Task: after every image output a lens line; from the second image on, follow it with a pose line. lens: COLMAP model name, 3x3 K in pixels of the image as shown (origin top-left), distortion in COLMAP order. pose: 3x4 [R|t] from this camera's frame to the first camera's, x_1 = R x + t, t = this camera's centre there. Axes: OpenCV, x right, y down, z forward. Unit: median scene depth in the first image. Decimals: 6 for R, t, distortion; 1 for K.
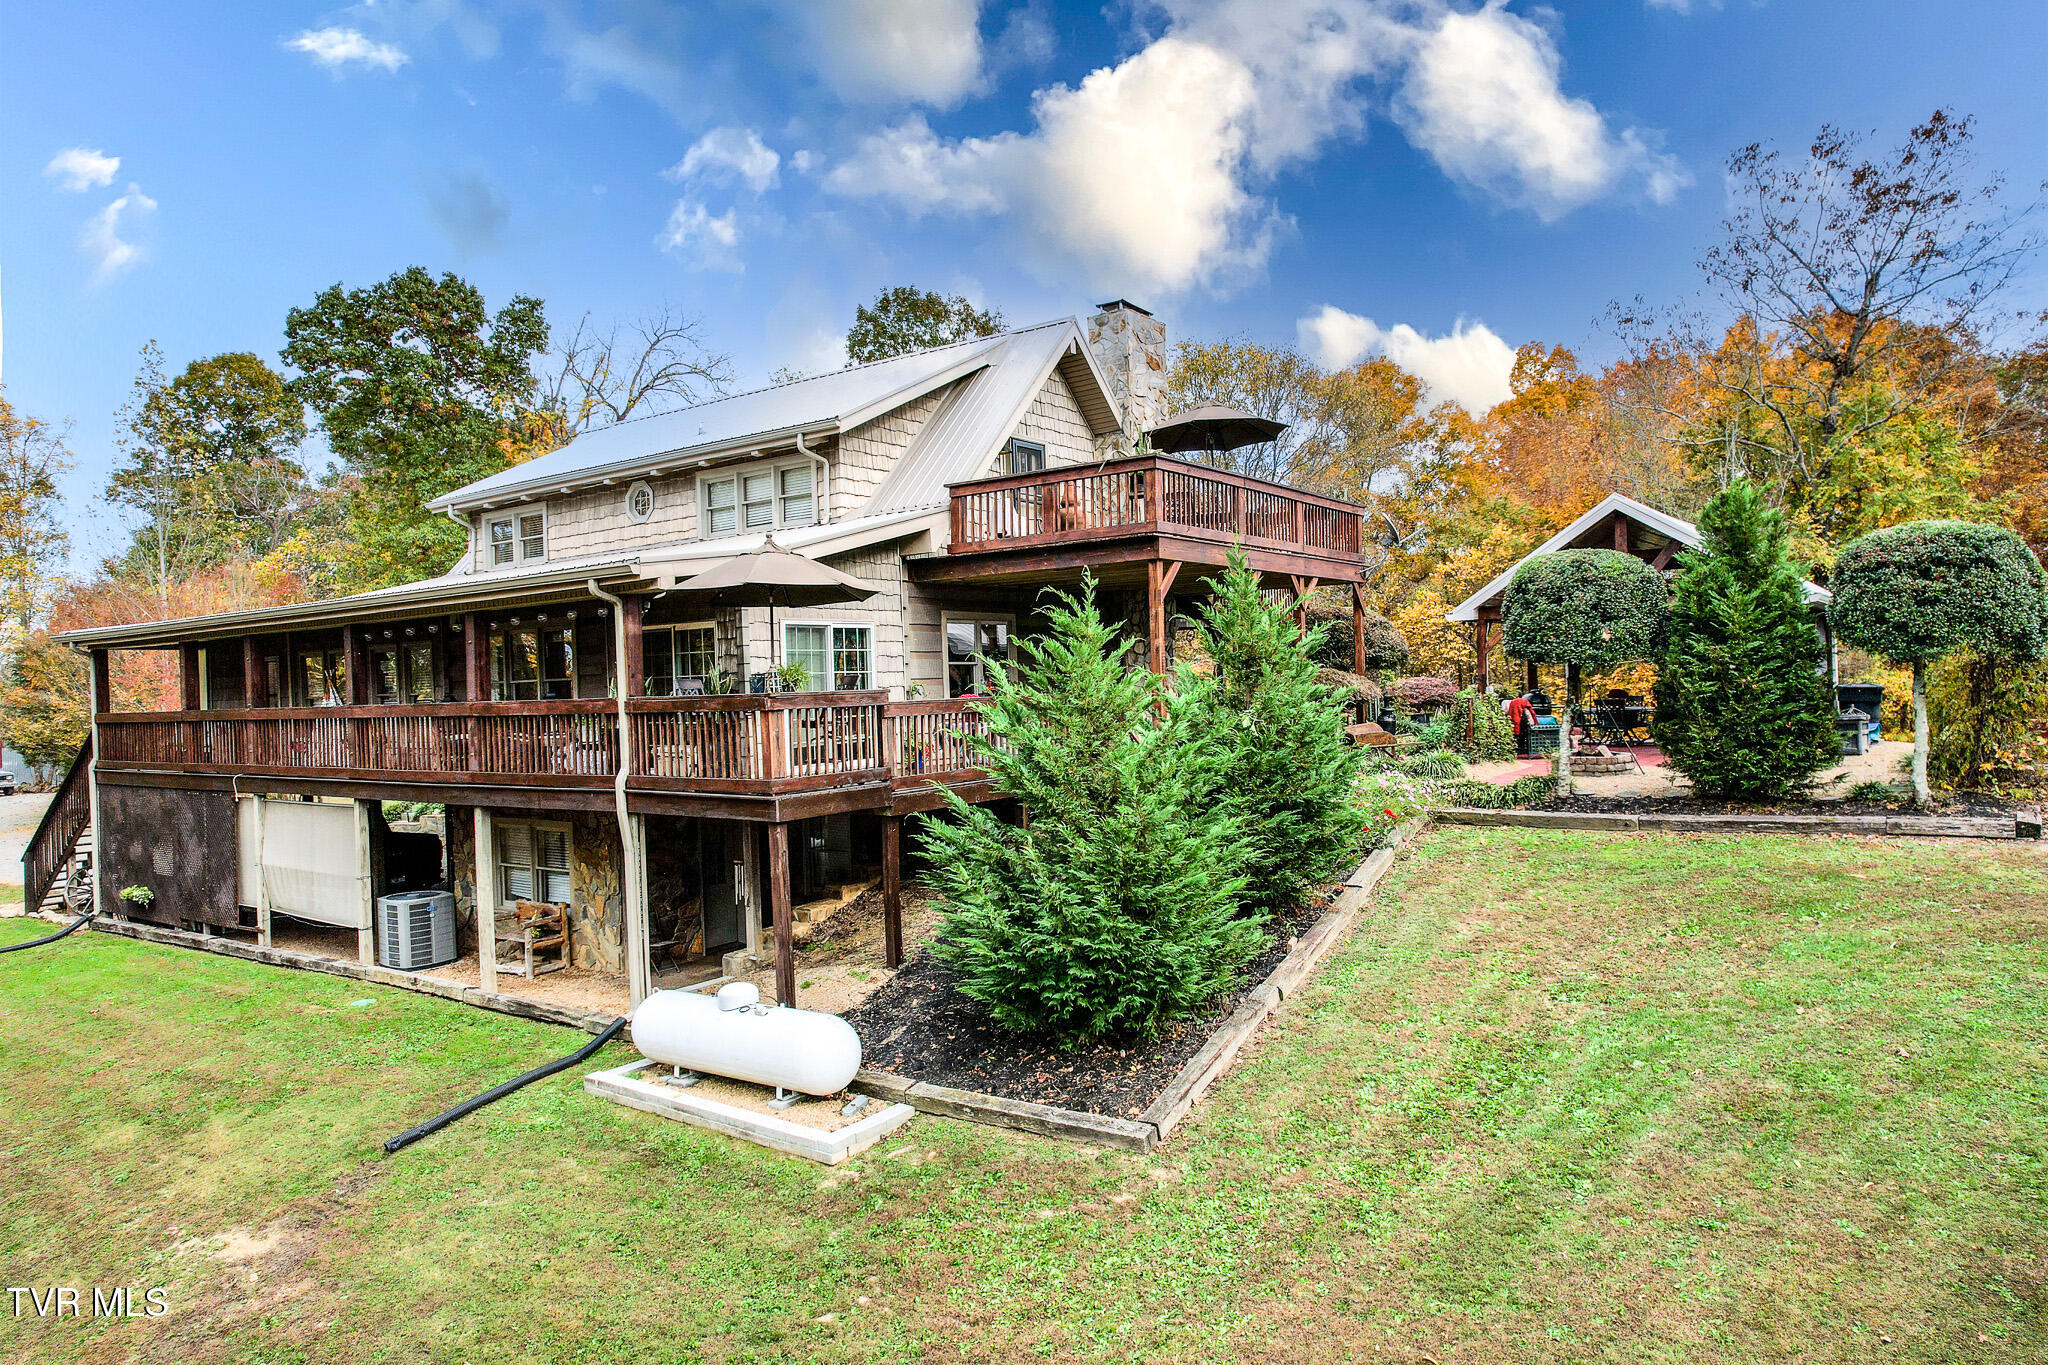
lens RADIAL K [[1310.2, 0, 1028.5], [0, 1310.2, 676.0], [0, 0, 1]] dist [-0.073616, 0.070121]
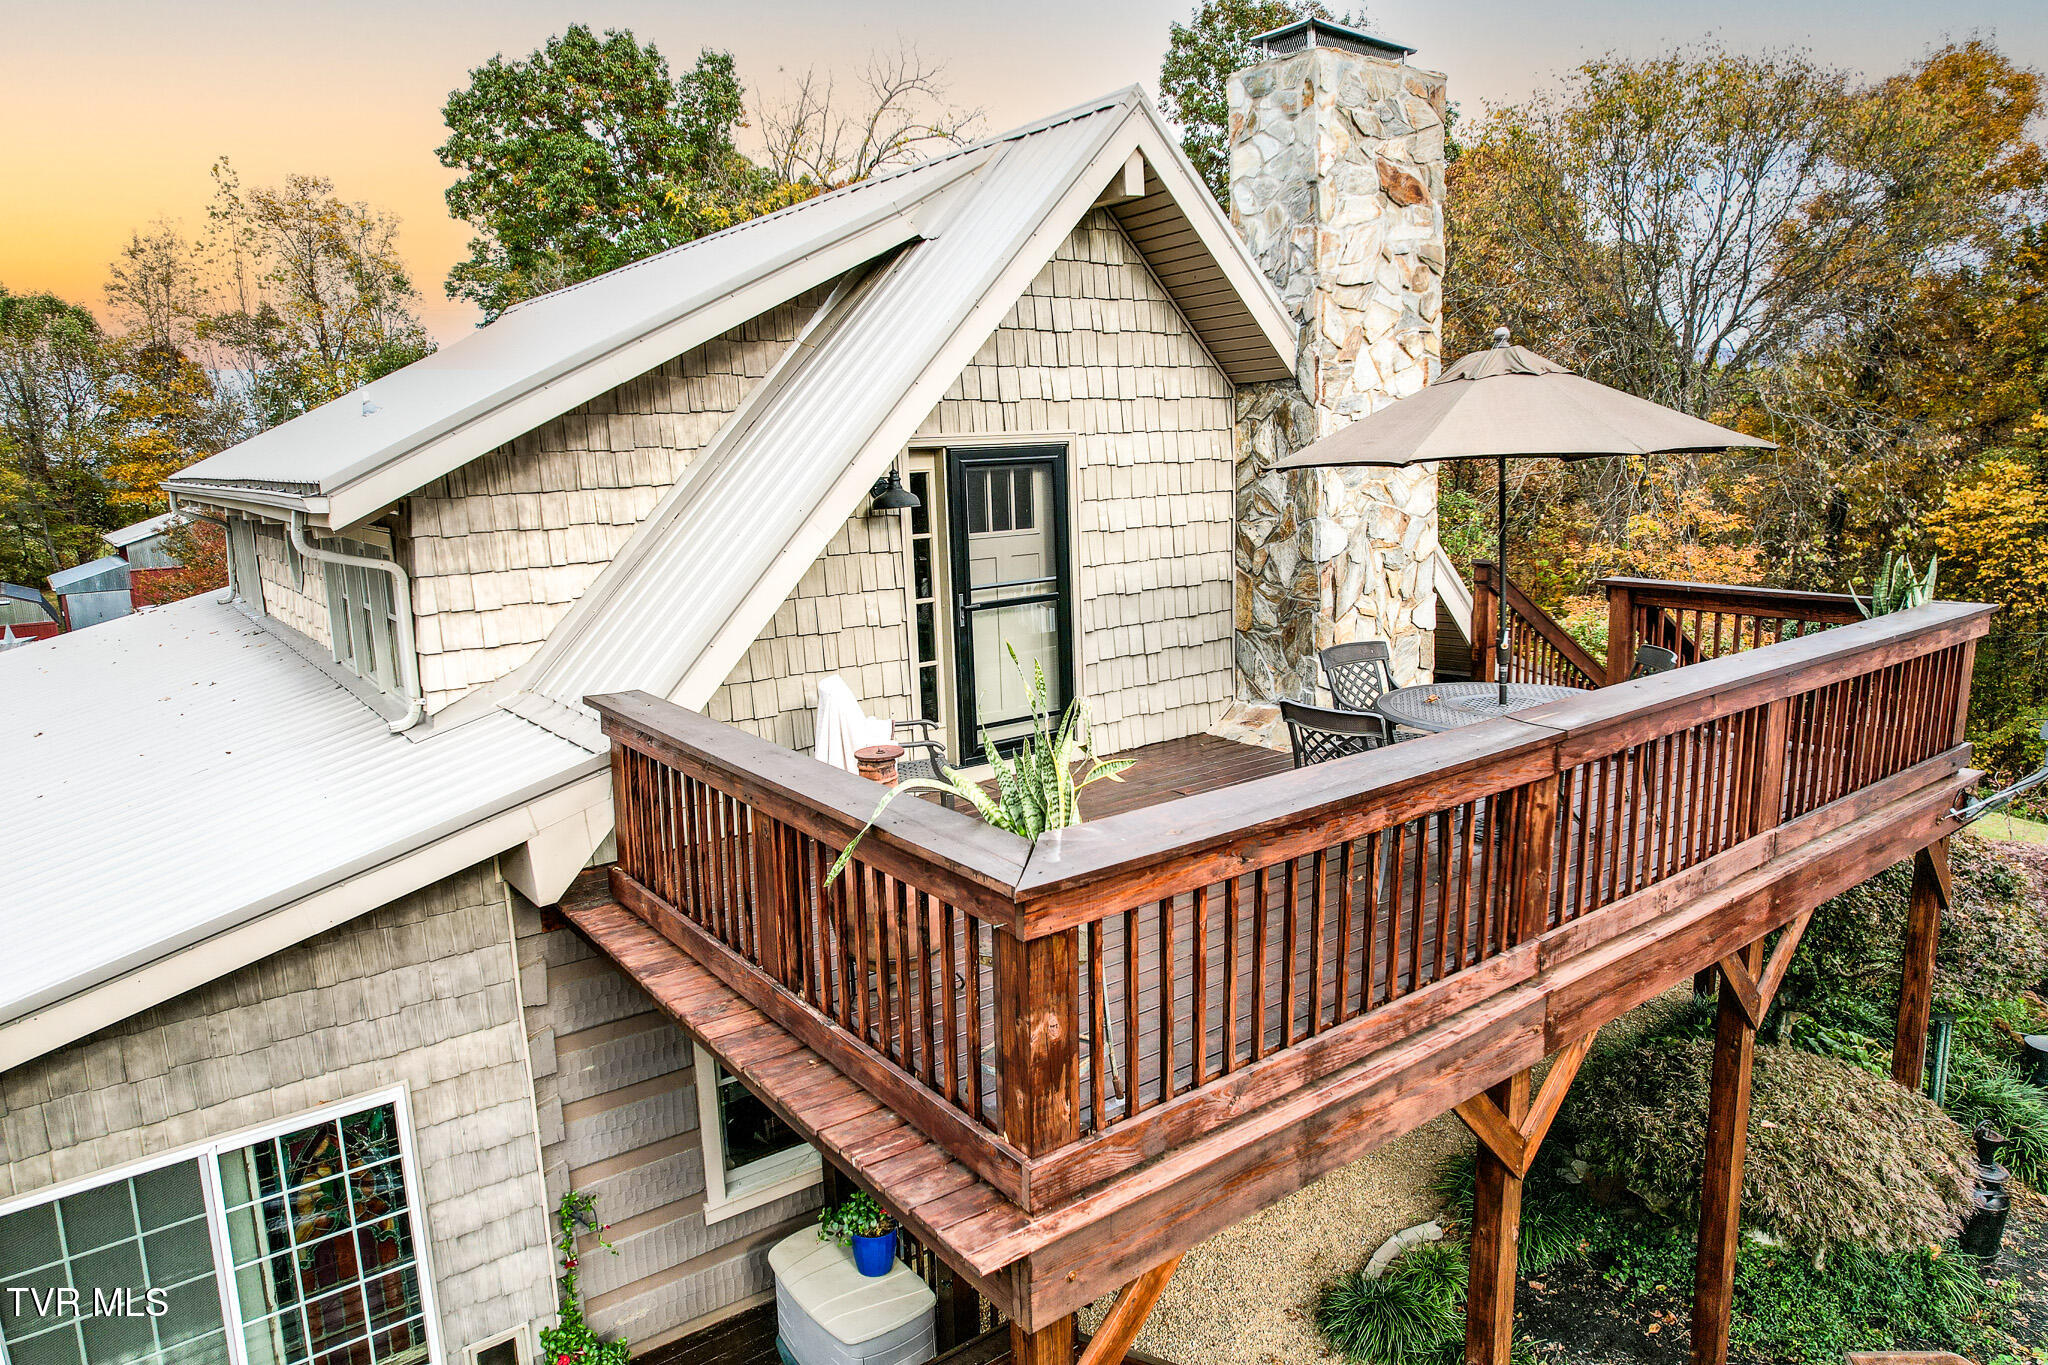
lens RADIAL K [[1310.2, 0, 1028.5], [0, 1310.2, 676.0], [0, 0, 1]] dist [-0.073616, 0.070121]
pose [[0.953446, 0.058578, -0.295820, 0.148676], [0.000568, 0.980602, 0.196008, -0.228646], [0.301564, -0.187051, 0.934918, 0.768180]]
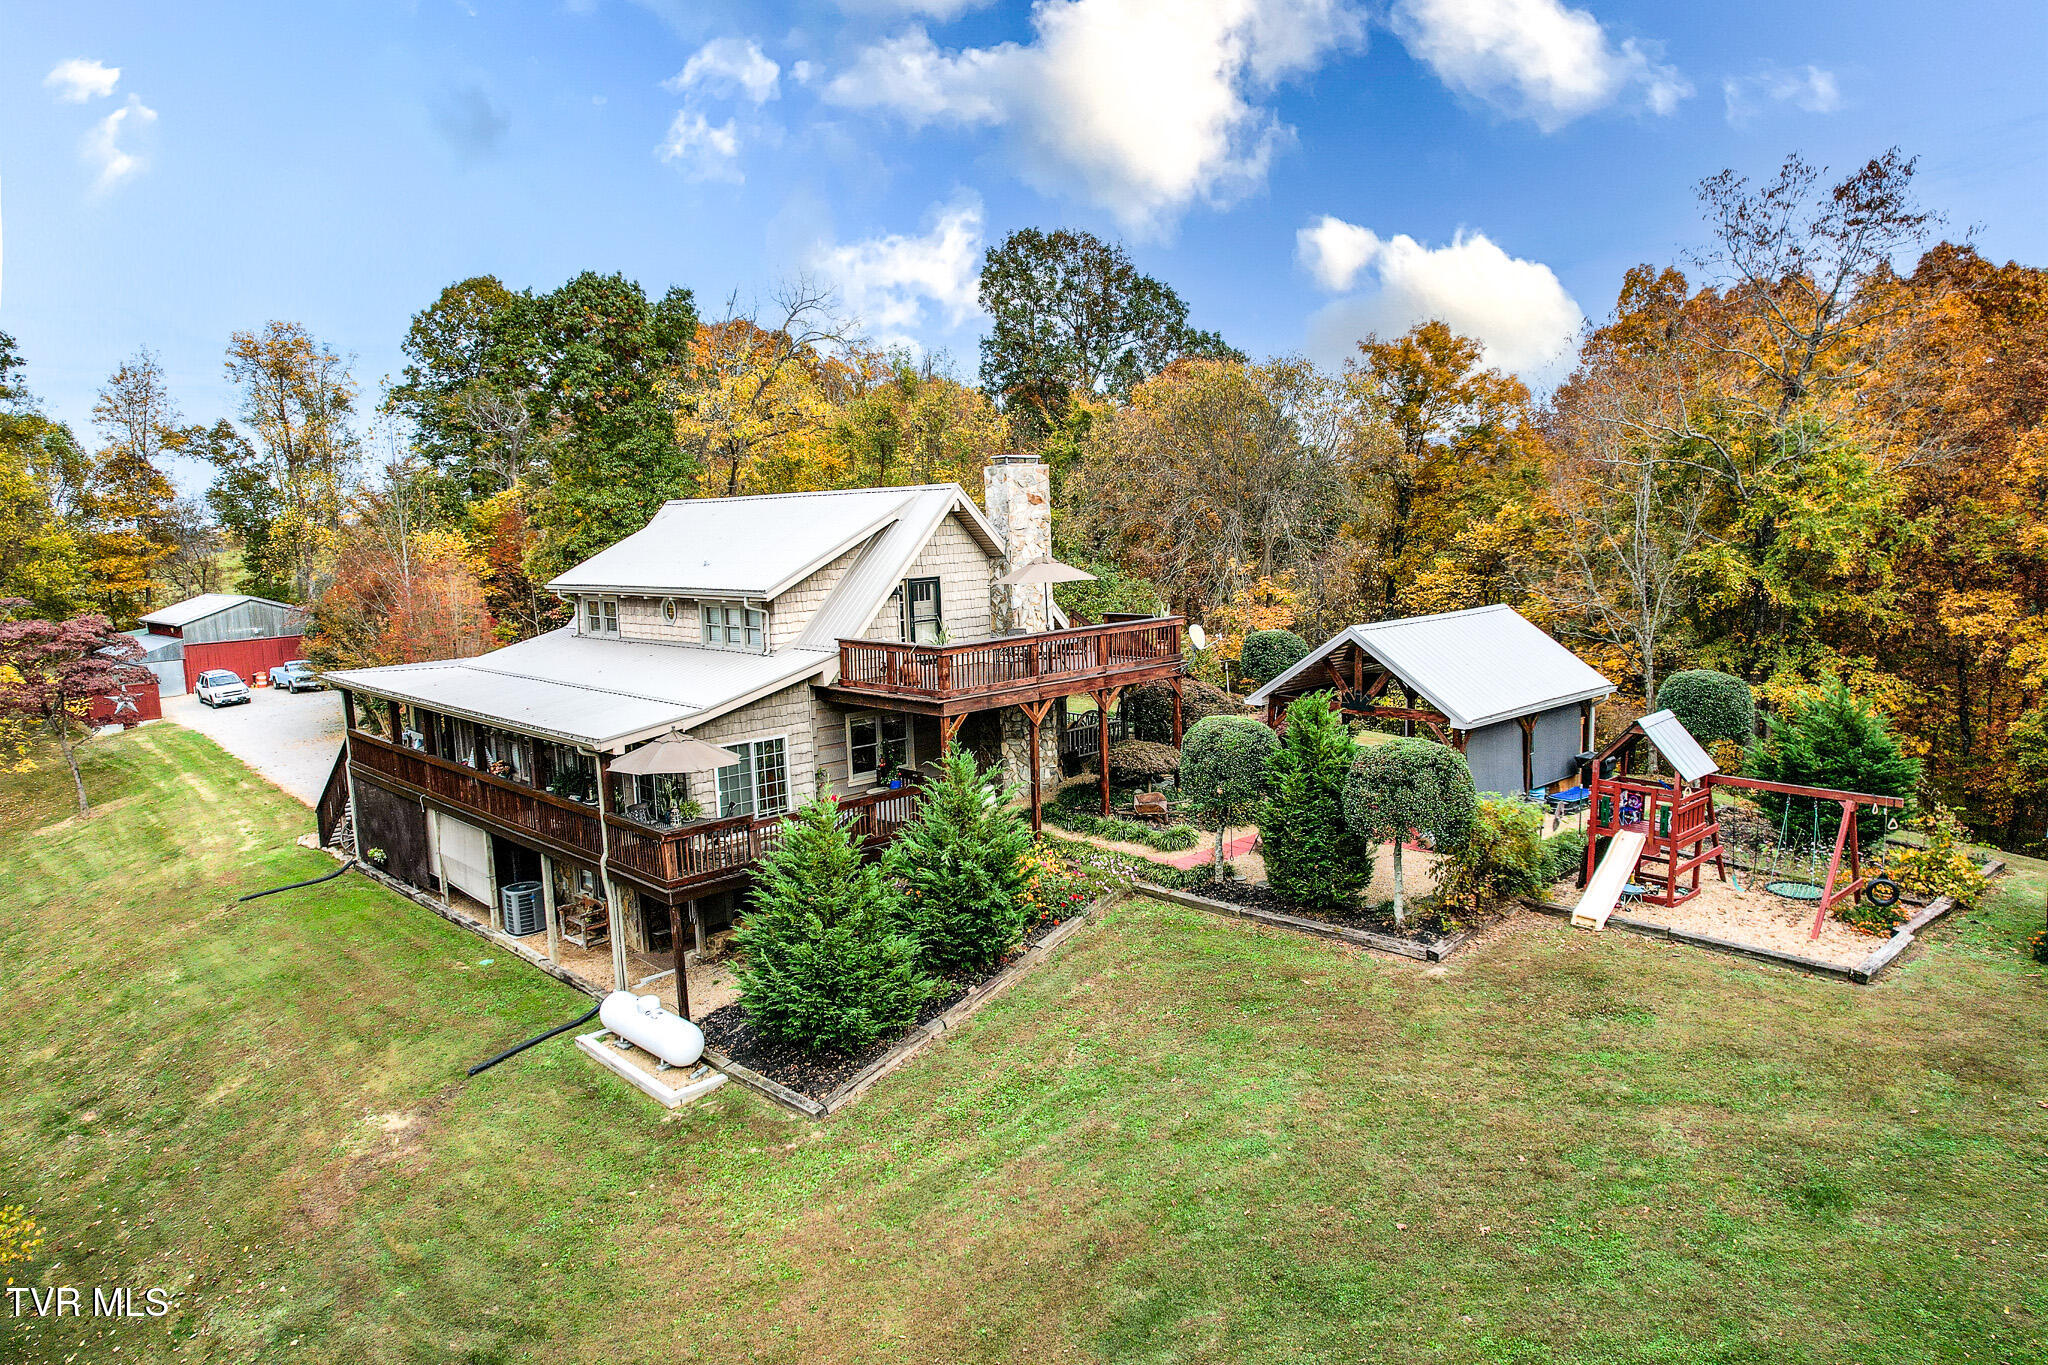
lens RADIAL K [[1310.2, 0, 1028.5], [0, 1310.2, 676.0], [0, 0, 1]] dist [-0.073616, 0.070121]
pose [[0.983298, 0.023414, -0.180490, 0.440063], [0.001817, 0.990379, 0.138373, -0.325201], [0.181993, -0.136390, 0.973795, -0.420358]]
